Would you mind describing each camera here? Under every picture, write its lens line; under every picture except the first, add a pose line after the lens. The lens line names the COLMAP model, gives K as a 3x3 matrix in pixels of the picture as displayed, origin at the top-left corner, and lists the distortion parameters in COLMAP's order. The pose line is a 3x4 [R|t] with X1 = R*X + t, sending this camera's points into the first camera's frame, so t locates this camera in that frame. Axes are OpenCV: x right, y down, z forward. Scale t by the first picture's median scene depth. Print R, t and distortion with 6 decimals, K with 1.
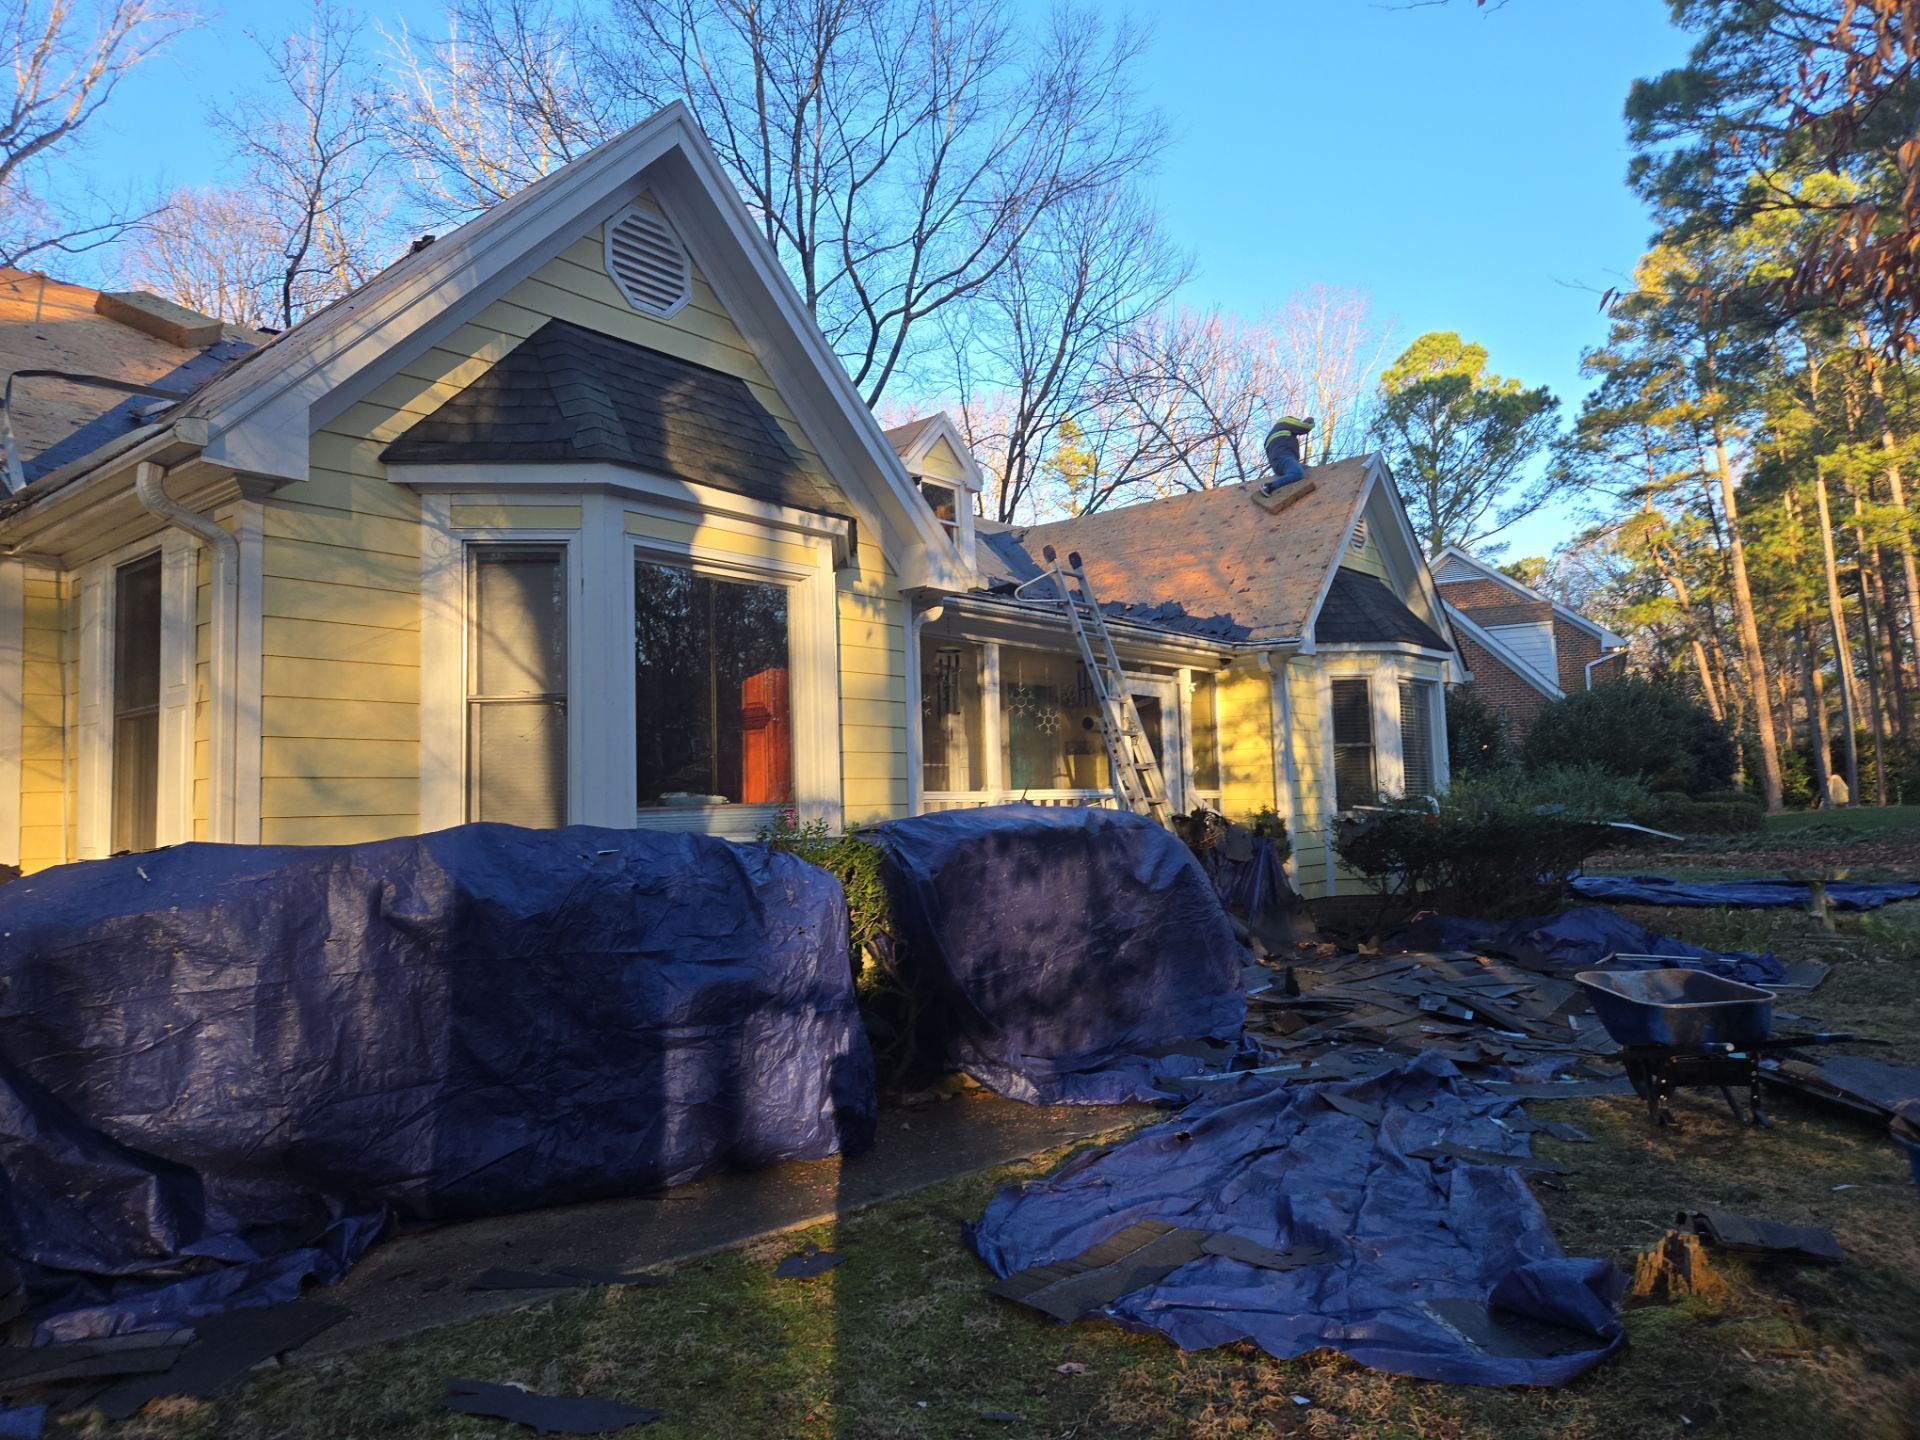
lens RADIAL K [[1278.9, 0, 960.0], [0, 1278.9, 720.0], [0, 0, 1]] dist [0.060306, -0.055637]
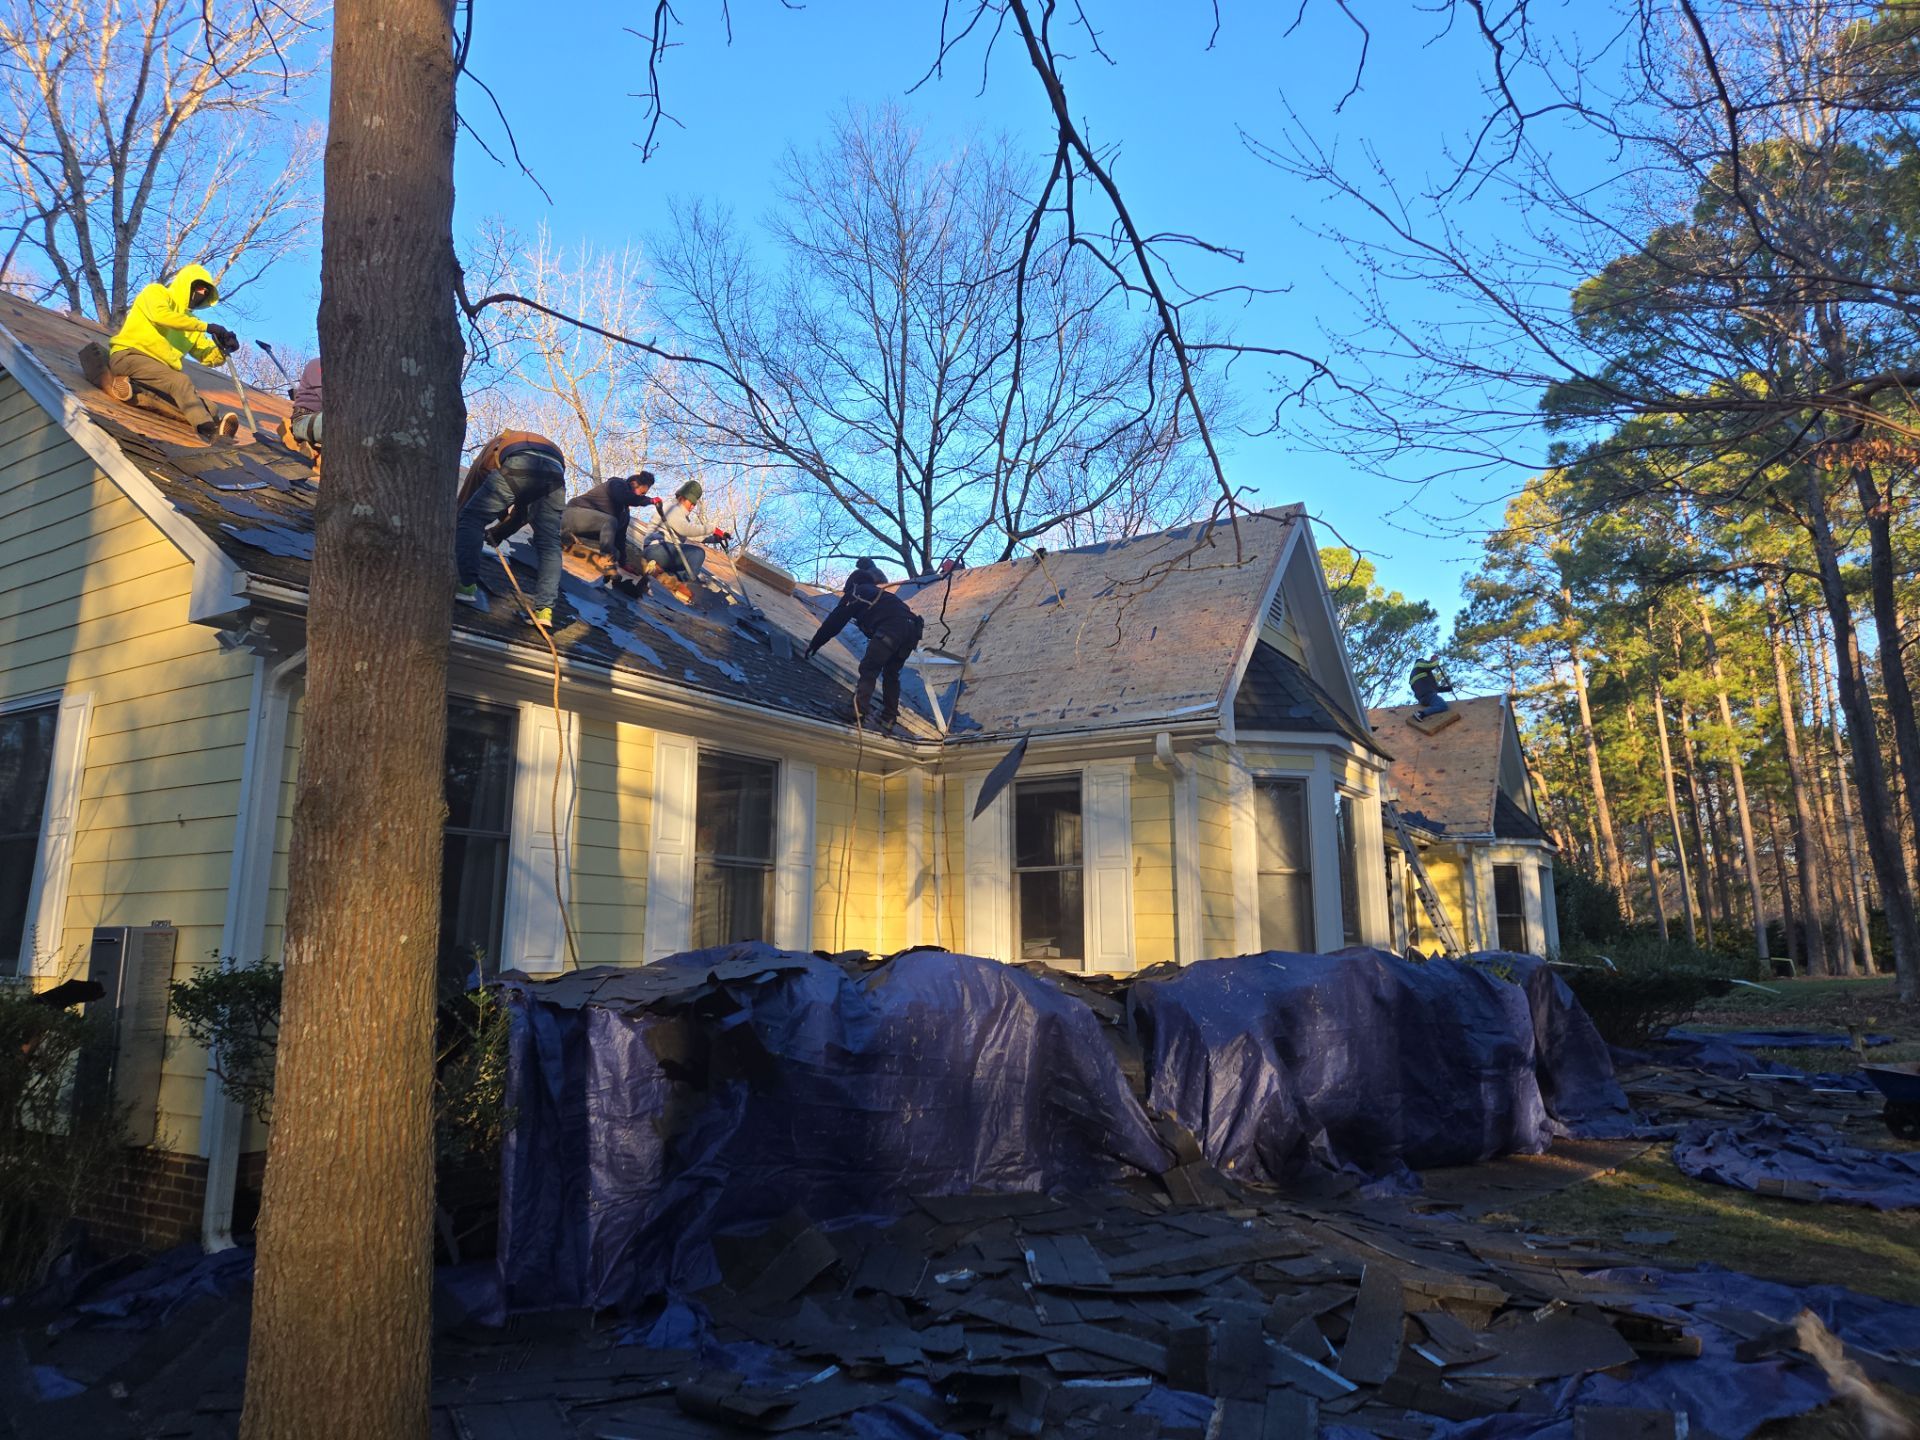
lens RADIAL K [[1278.9, 0, 960.0], [0, 1278.9, 720.0], [0, 0, 1]] dist [0.060306, -0.055637]
pose [[0.990253, 0.052853, 0.128865, -0.471030], [-0.037148, 0.991912, -0.121369, 0.002646], [-0.134238, 0.115399, 0.984207, -0.275766]]
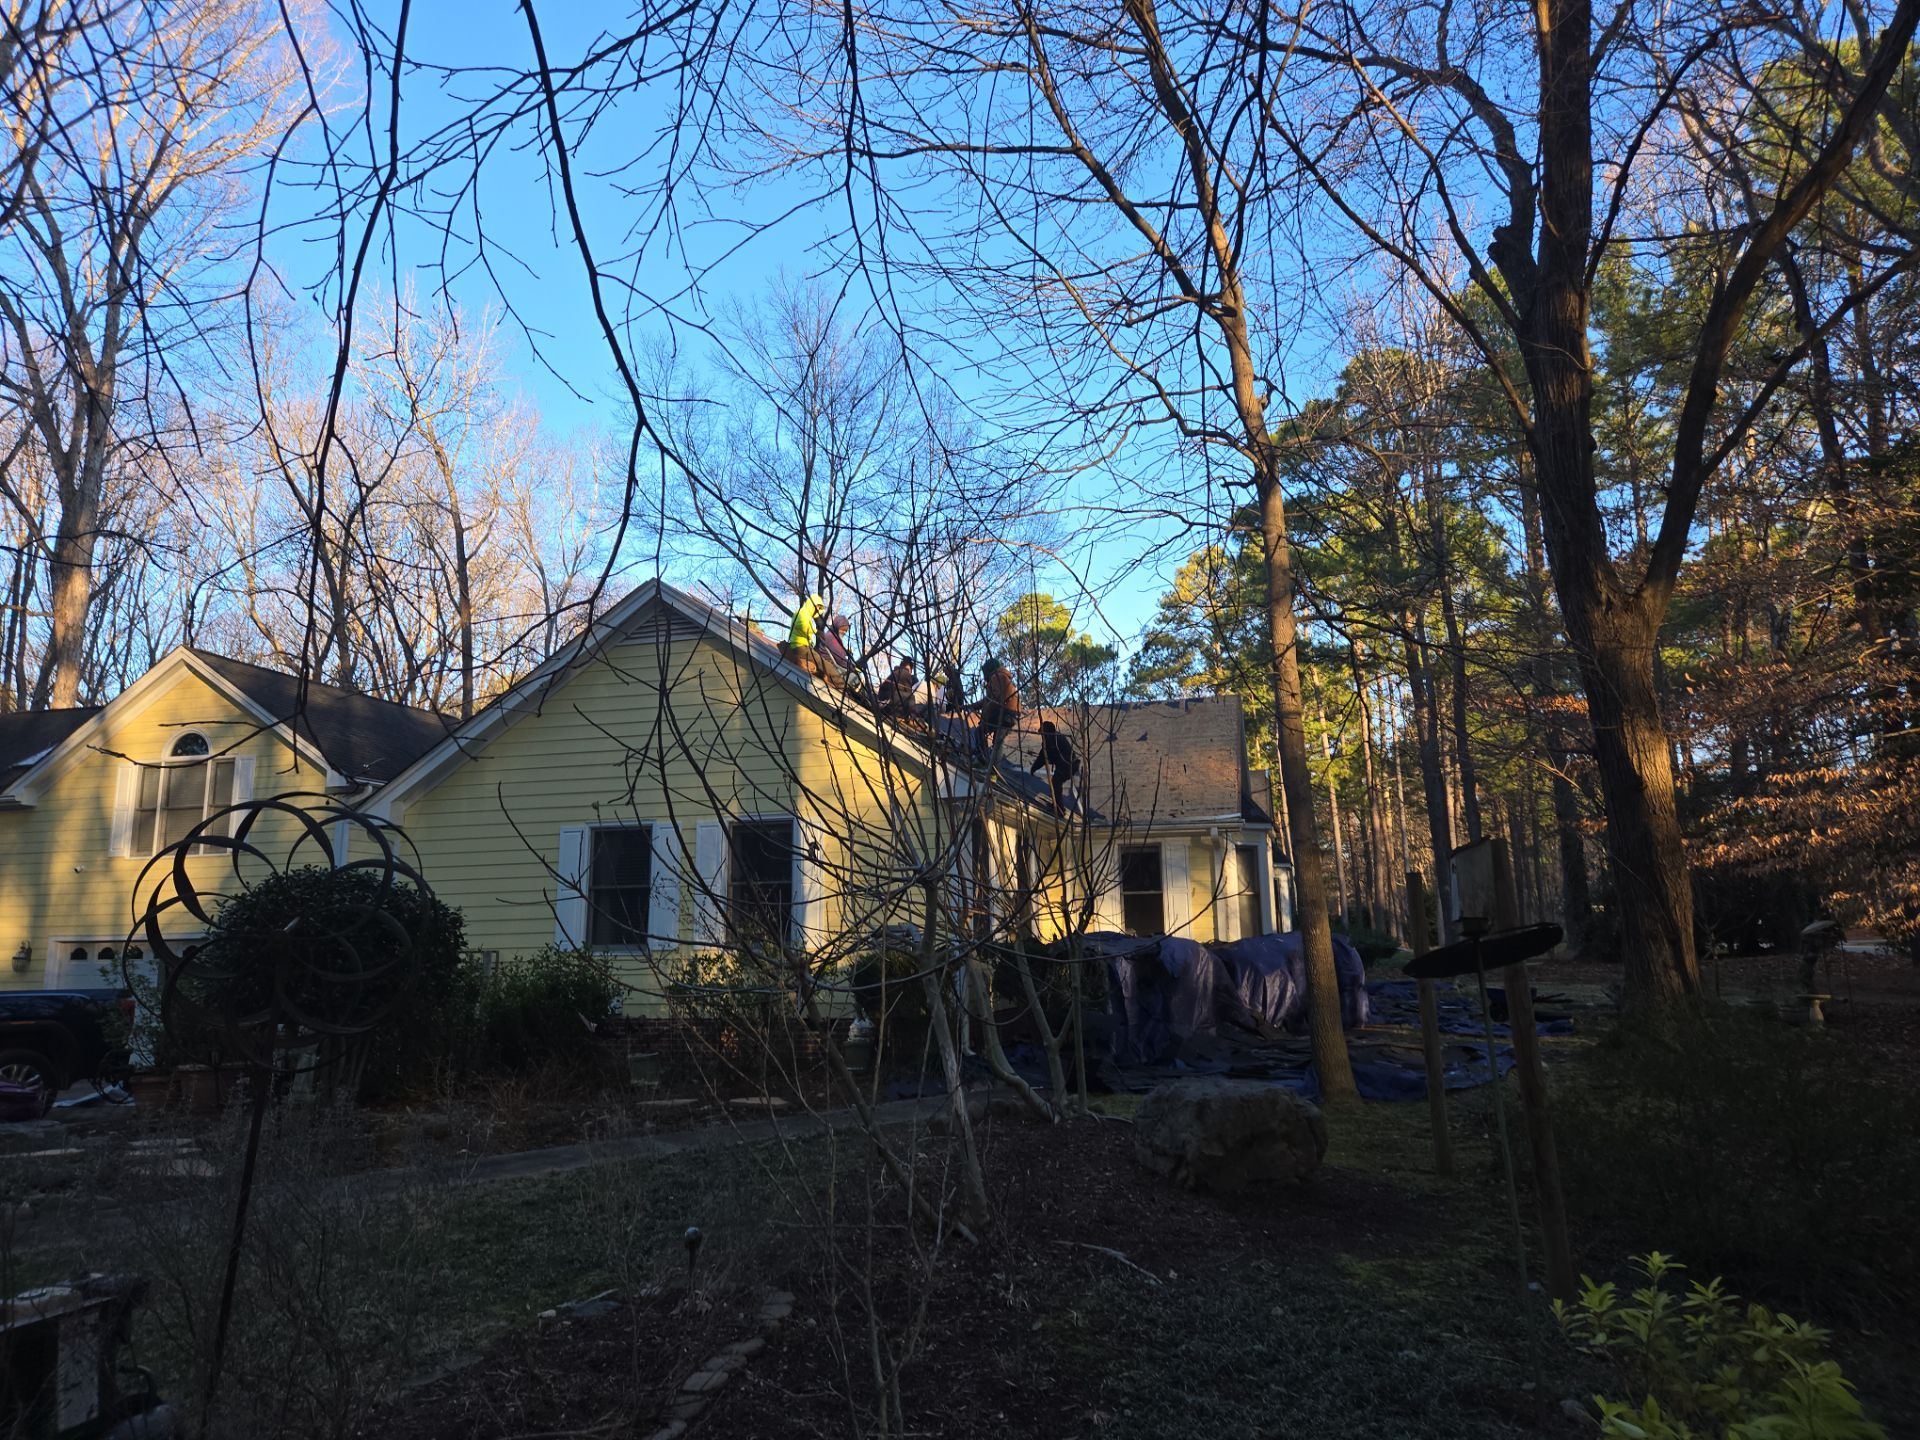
lens RADIAL K [[1278.9, 0, 960.0], [0, 1278.9, 720.0], [0, 0, 1]] dist [0.060306, -0.055637]
pose [[0.912673, 0.093909, 0.397755, -1.064403], [-0.047349, 0.990985, -0.125323, -0.004978], [-0.405938, 0.095546, 0.908892, -0.760920]]
